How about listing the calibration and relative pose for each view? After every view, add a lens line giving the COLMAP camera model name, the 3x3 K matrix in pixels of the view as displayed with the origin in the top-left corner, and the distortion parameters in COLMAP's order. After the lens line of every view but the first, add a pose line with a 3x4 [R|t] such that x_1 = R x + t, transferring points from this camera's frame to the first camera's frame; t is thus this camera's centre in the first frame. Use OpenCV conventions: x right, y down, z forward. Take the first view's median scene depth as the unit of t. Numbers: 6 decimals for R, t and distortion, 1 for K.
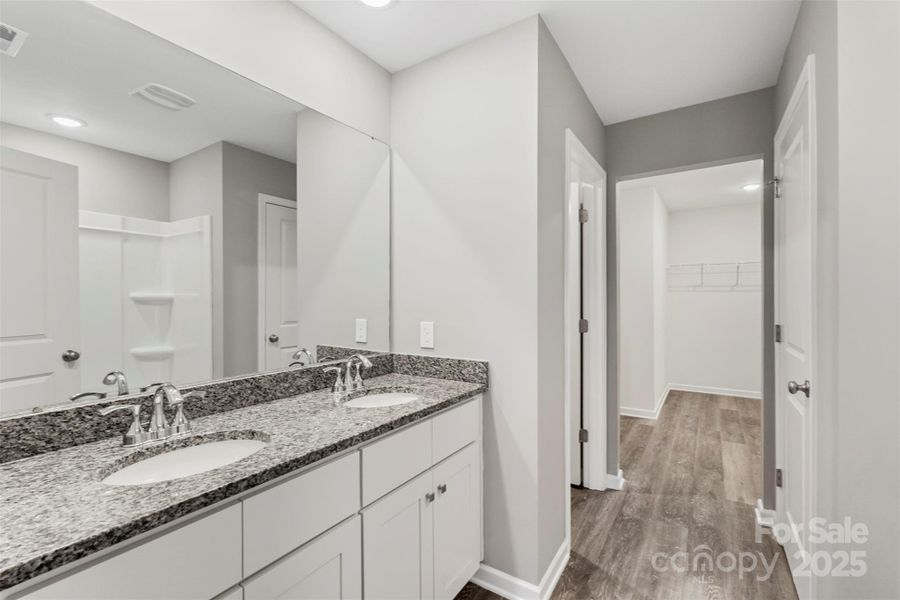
lens RADIAL K [[397.0, 0, 451.8], [0, 397.0, 300.0], [0, 0, 1]] dist [-0.001031, 0.000704]
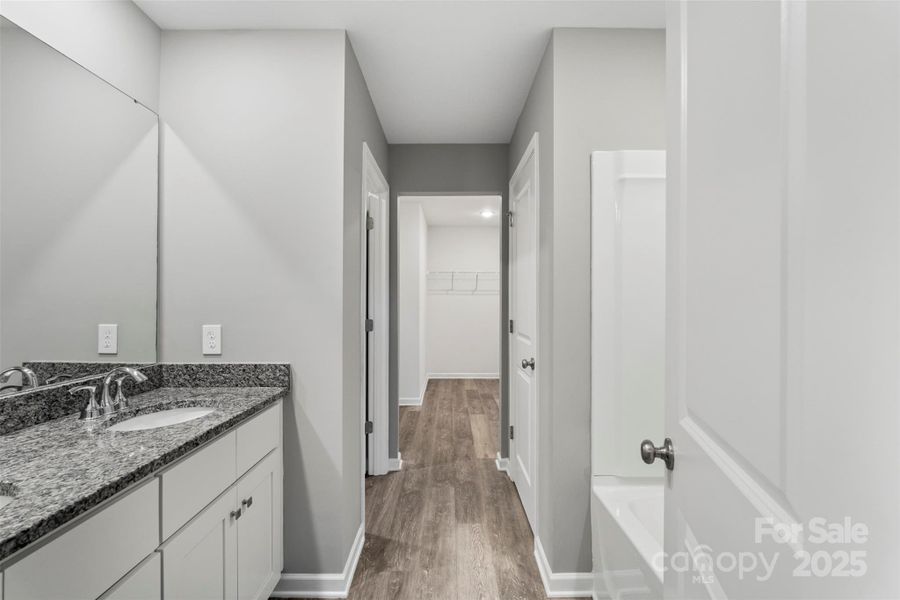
lens RADIAL K [[397.0, 0, 446.6], [0, 397.0, 300.5], [0, 0, 1]] dist [-0.001031, 0.000704]
pose [[0.843430, 0.004942, 0.537217, -0.105827], [-0.003635, 0.999987, -0.003492, 0.001614], [-0.537227, 0.000992, 0.843437, -0.030698]]
